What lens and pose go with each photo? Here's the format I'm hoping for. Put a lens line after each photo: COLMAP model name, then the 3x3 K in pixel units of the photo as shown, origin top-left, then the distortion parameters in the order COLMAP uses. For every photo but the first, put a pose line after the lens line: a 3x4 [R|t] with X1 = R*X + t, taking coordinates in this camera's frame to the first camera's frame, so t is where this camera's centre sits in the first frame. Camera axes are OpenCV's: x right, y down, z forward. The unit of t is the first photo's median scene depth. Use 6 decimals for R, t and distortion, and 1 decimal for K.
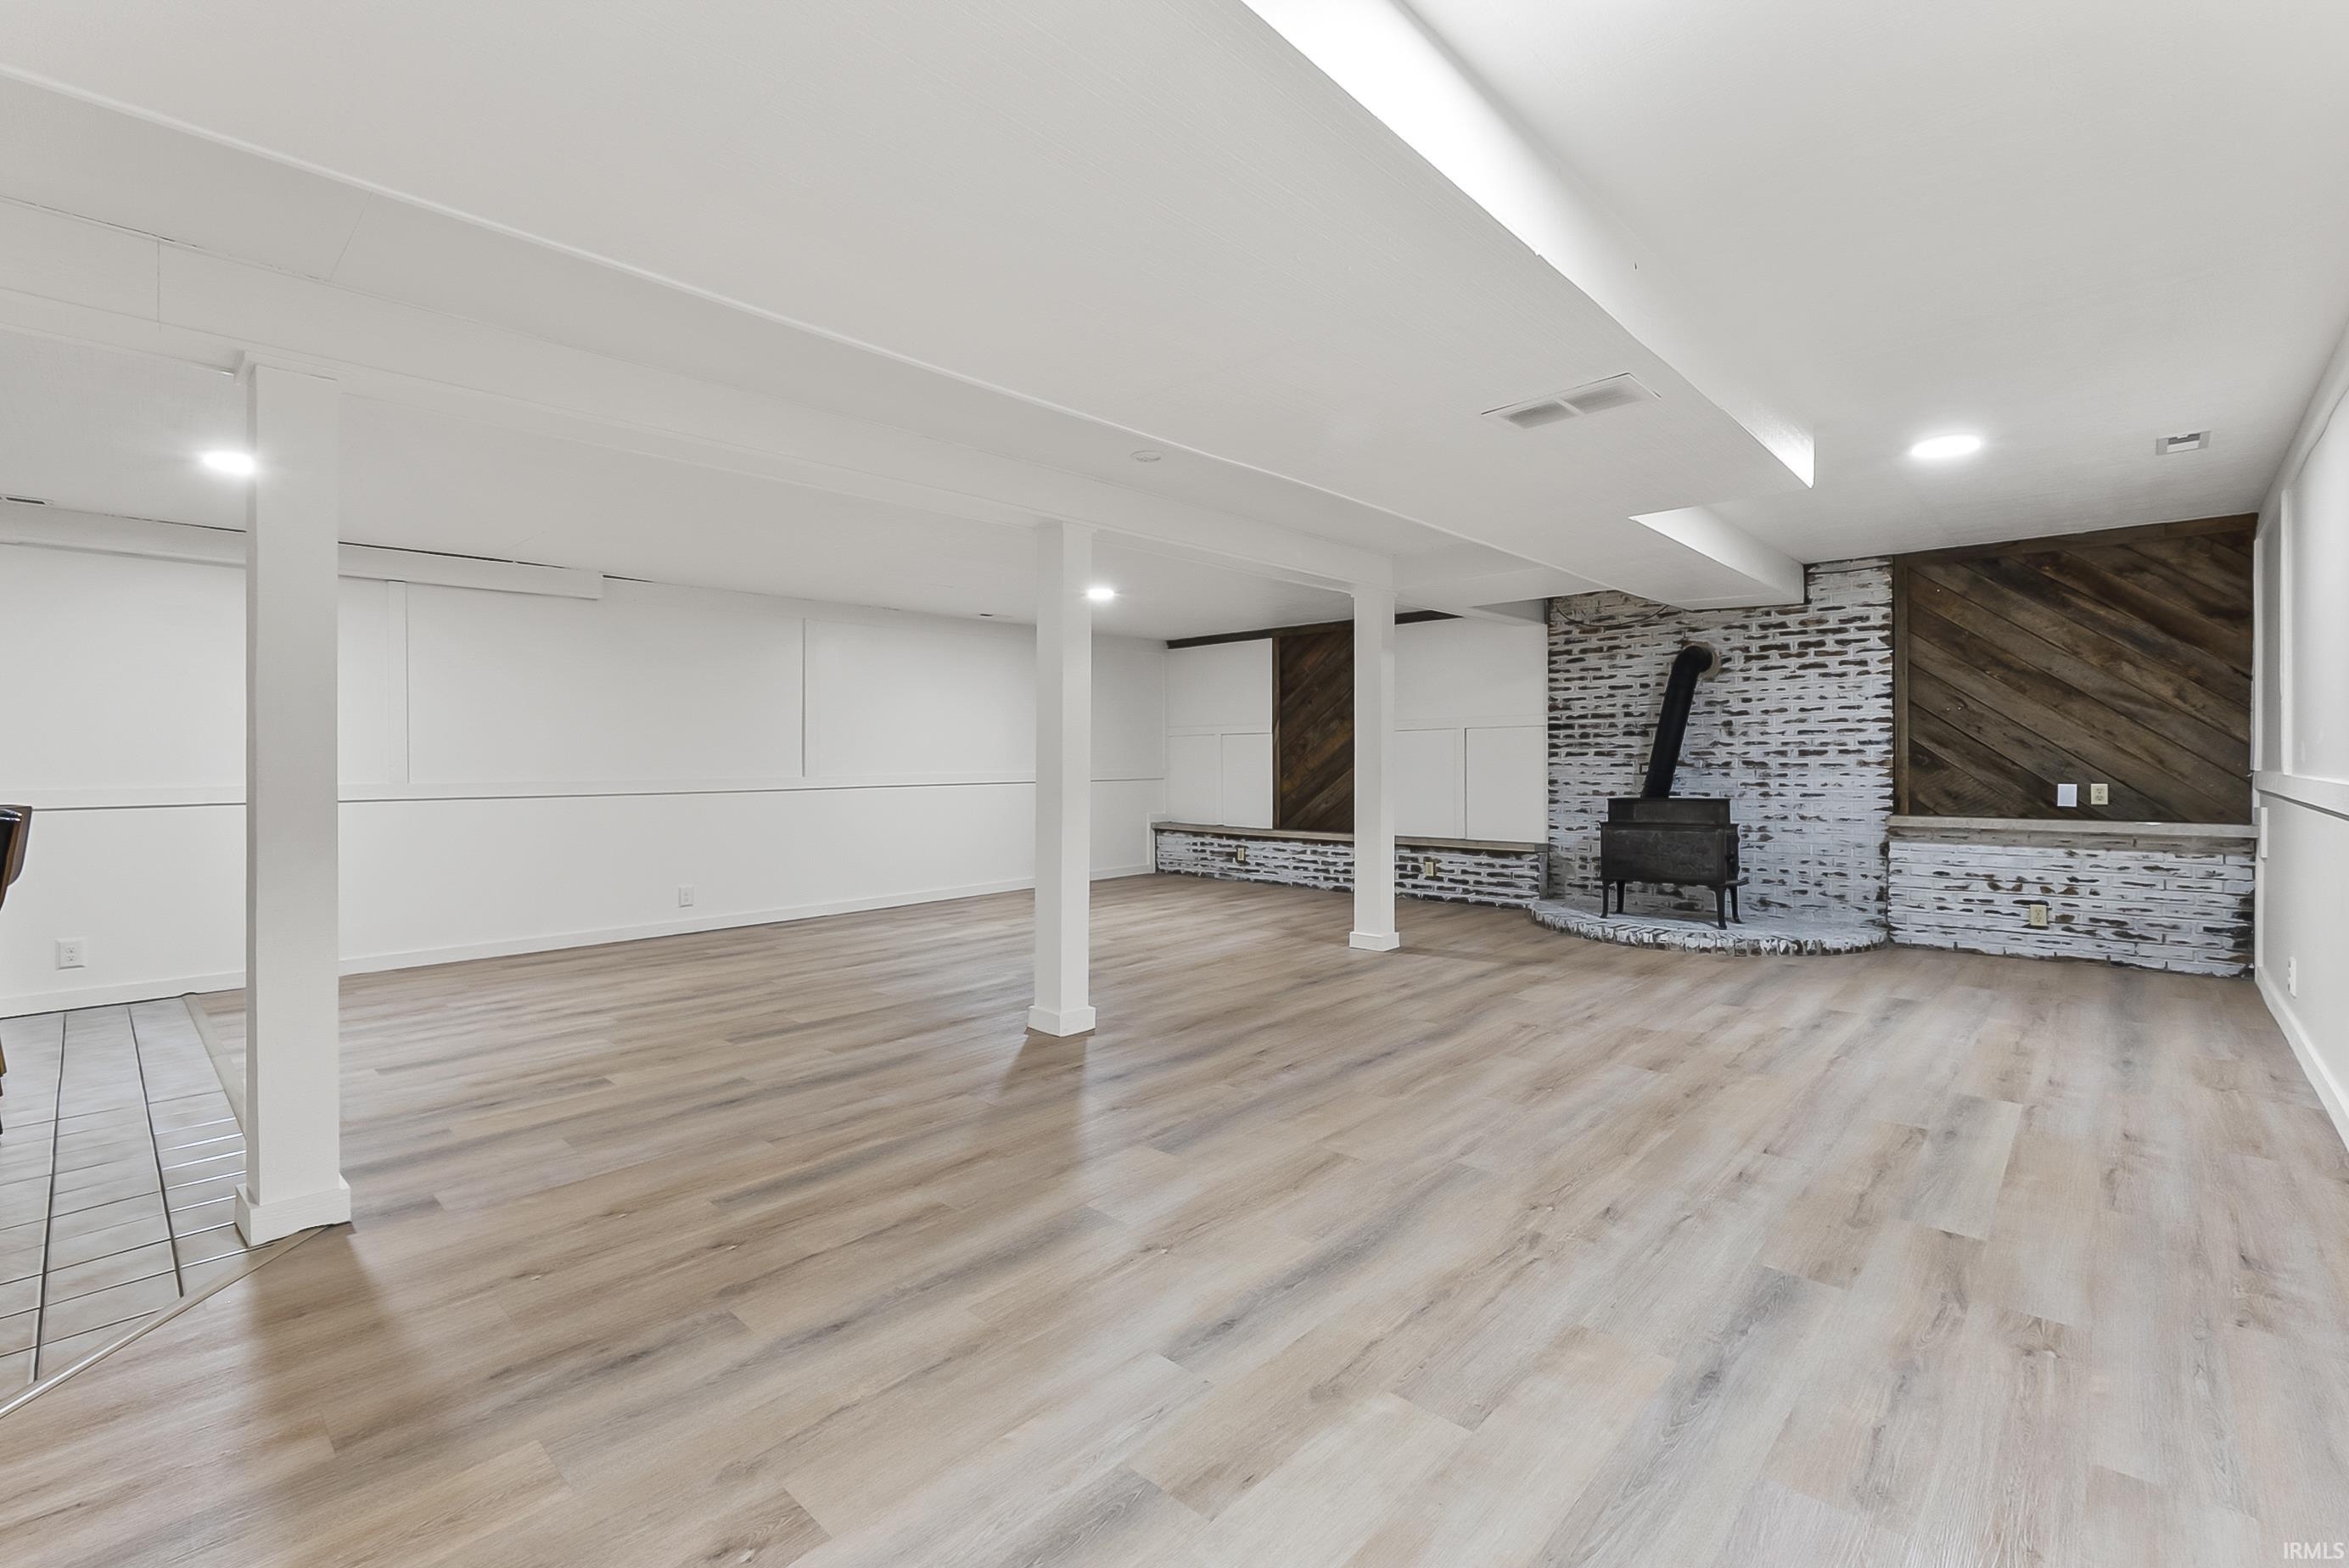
lens RADIAL K [[1009.8, 0, 1186.7], [0, 1009.8, 772.0], [0, 0, 1]] dist [-0.007181, 0.000237]
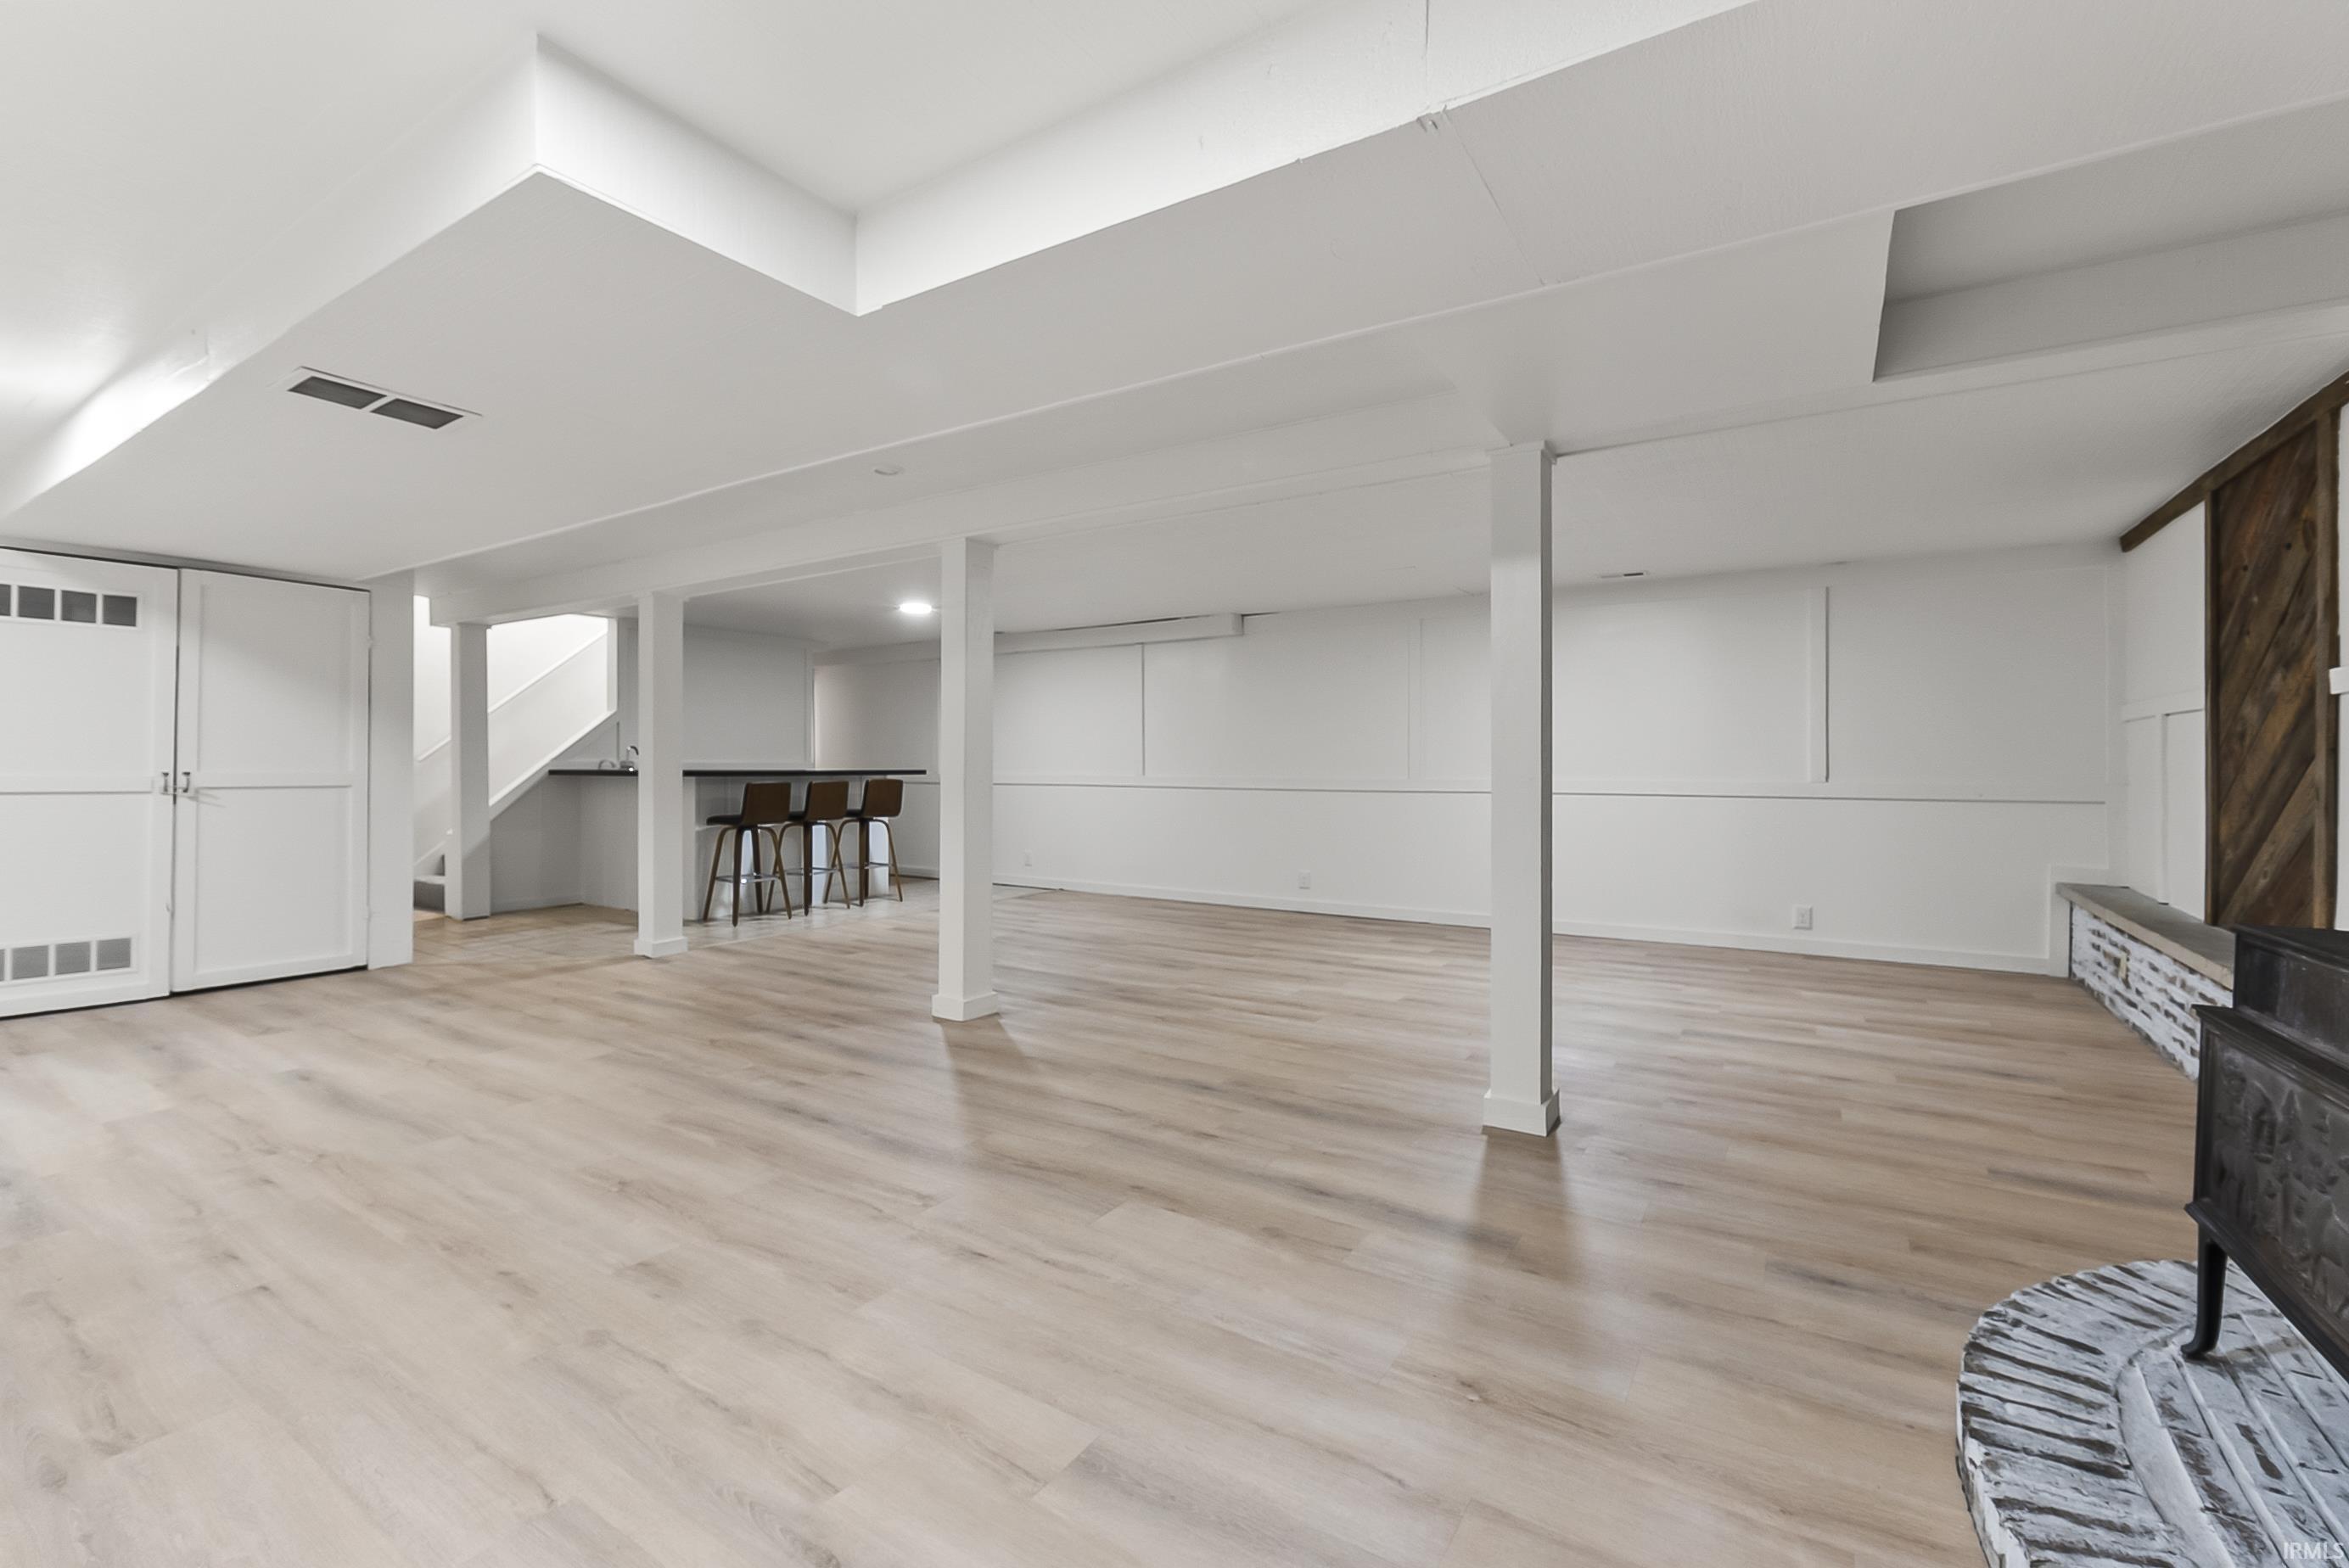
lens RADIAL K [[1009.8, 0, 1178.6], [0, 1009.8, 763.7], [0, 0, 1]] dist [-0.007181, 0.000237]
pose [[0.171406, 0.004910, -0.985188, 1.247441], [-0.017226, 0.999850, 0.001986, -0.020008], [0.985050, 0.016630, 0.171465, 1.348819]]
